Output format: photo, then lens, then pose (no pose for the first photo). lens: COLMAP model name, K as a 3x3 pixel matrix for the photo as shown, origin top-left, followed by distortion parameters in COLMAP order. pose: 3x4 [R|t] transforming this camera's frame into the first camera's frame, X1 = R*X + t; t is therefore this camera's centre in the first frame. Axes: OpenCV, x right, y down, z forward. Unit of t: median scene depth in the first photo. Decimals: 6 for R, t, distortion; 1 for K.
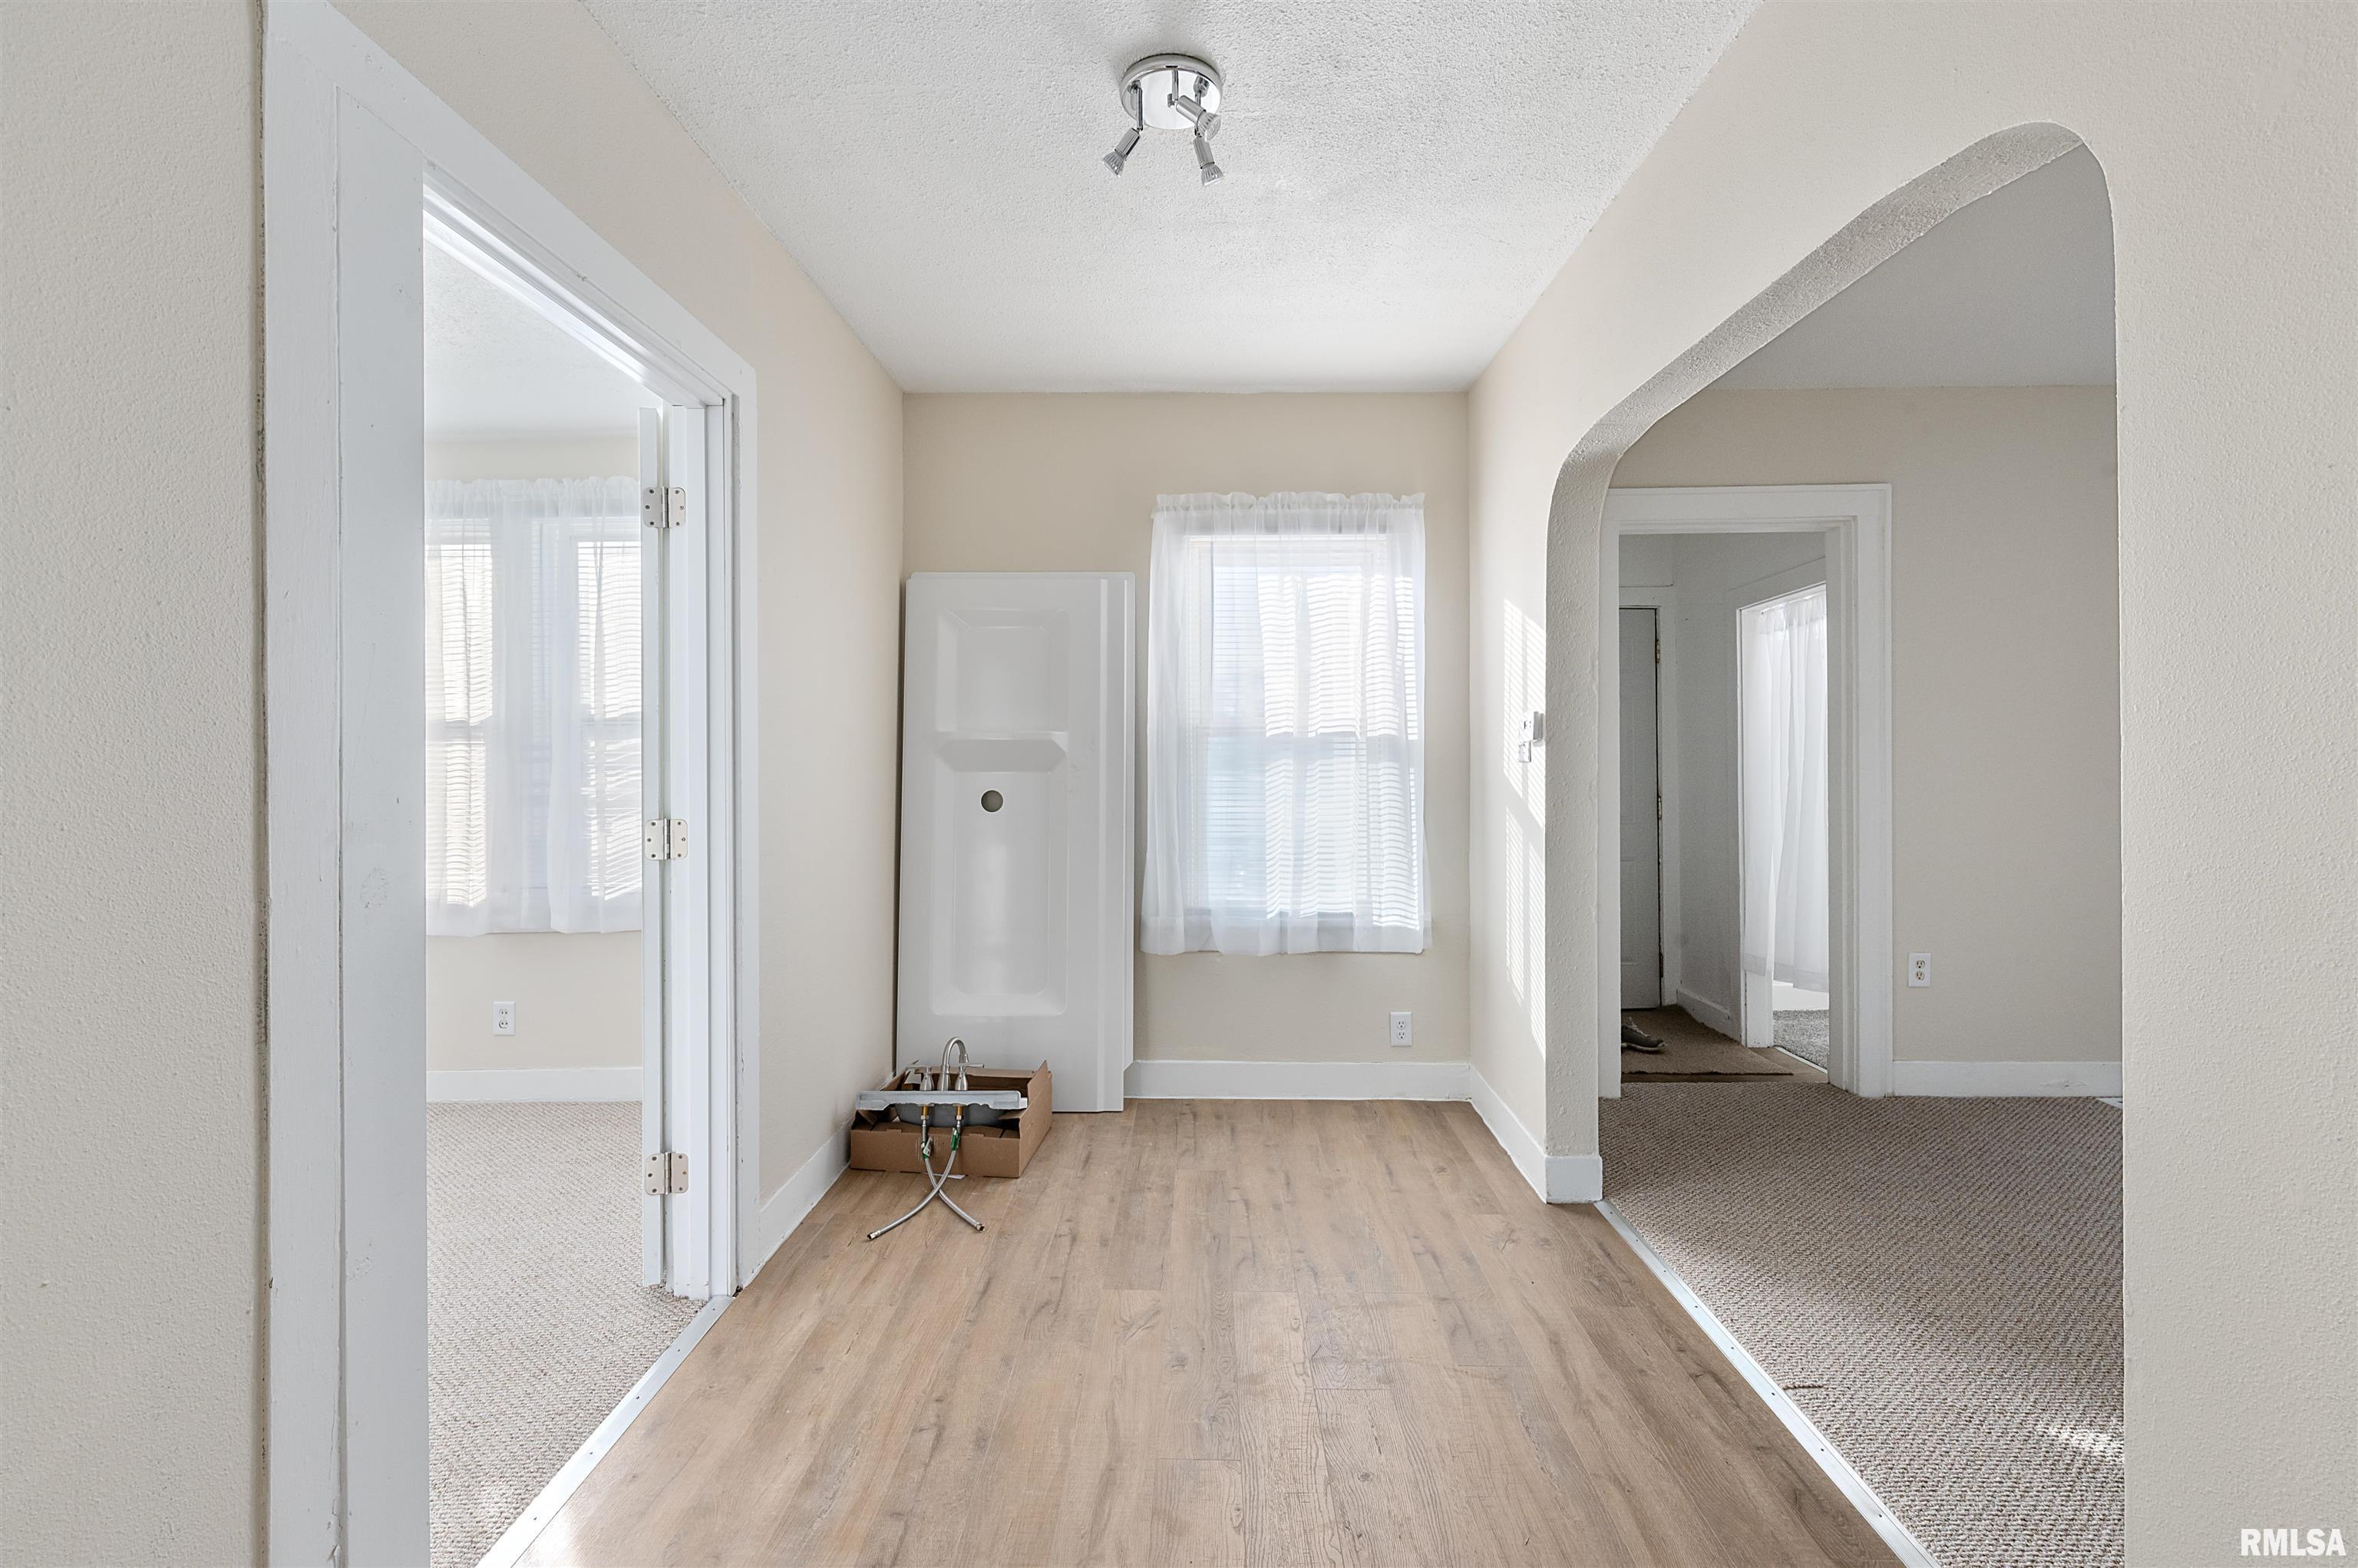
lens RADIAL K [[1026.2, 0, 1181.2], [0, 1026.2, 744.5], [0, 0, 1]] dist [-0.005360, -0.002656]
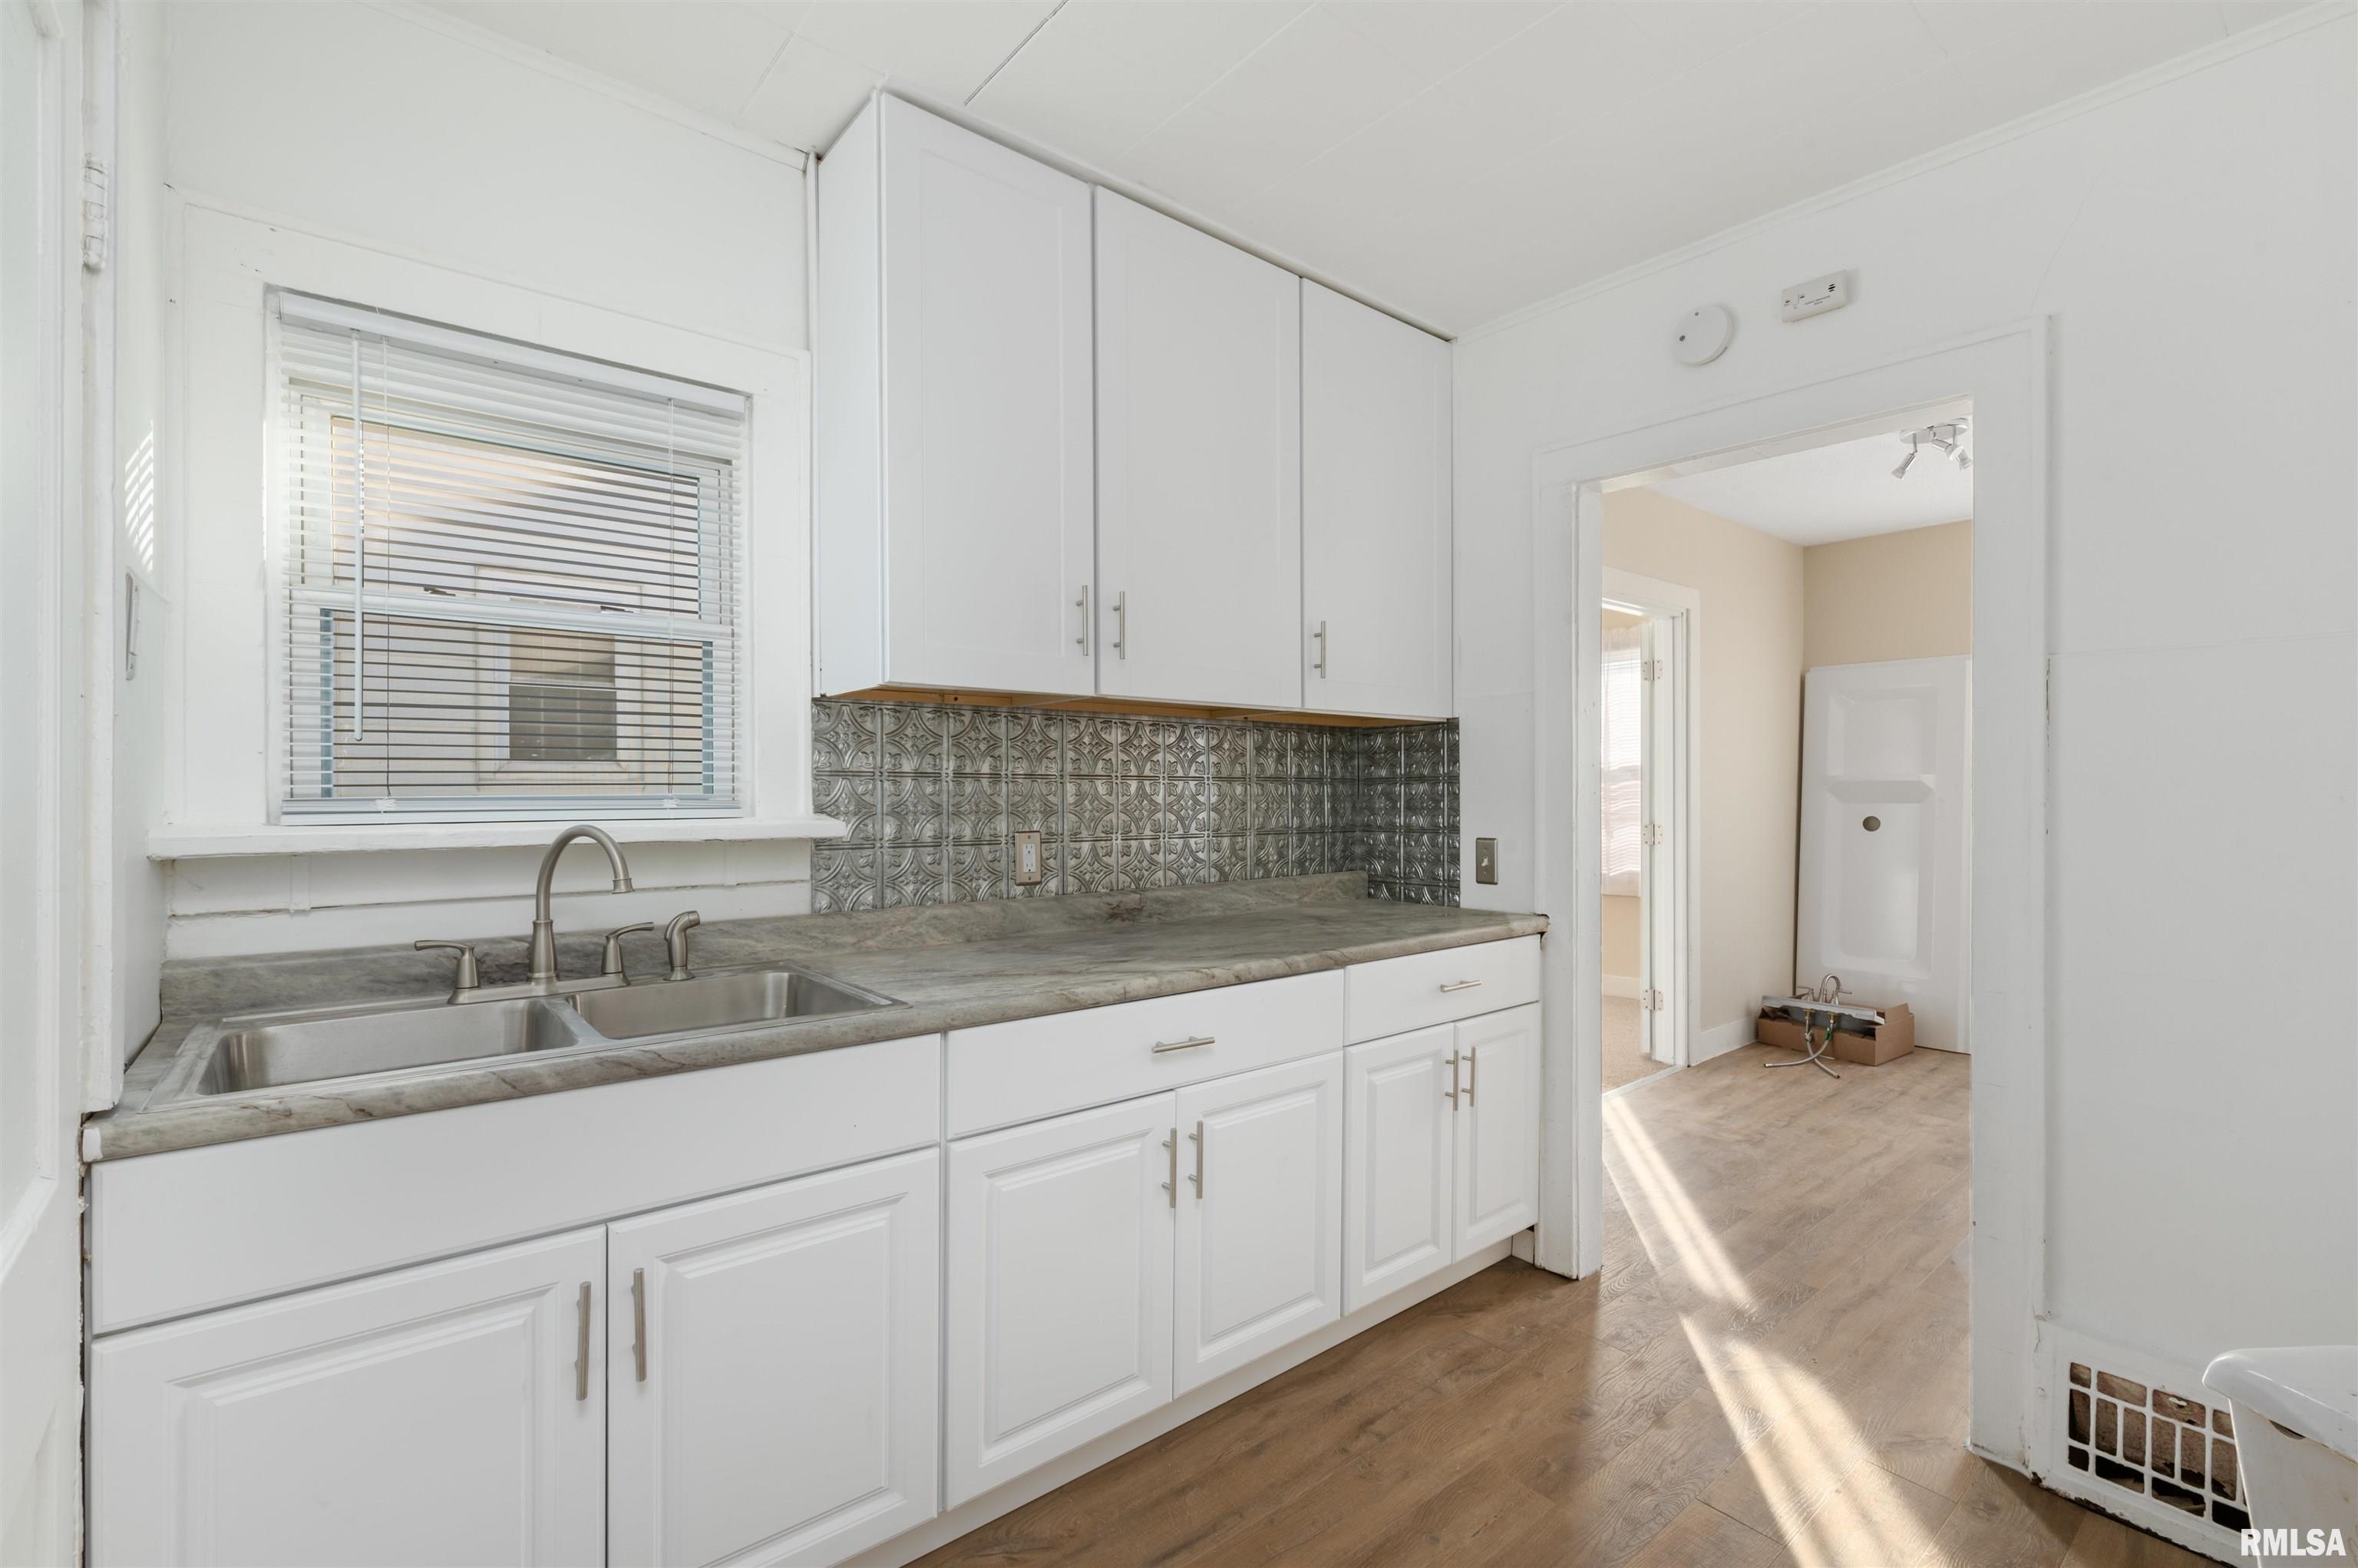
lens RADIAL K [[1026.2, 0, 1167.8], [0, 1026.2, 801.1], [0, 0, 1]] dist [-0.005360, -0.002656]
pose [[0.640506, 0.010044, -0.767888, 0.360715], [0.010431, 0.999708, 0.021777, -0.022595], [0.767883, -0.021958, 0.640214, -0.849942]]
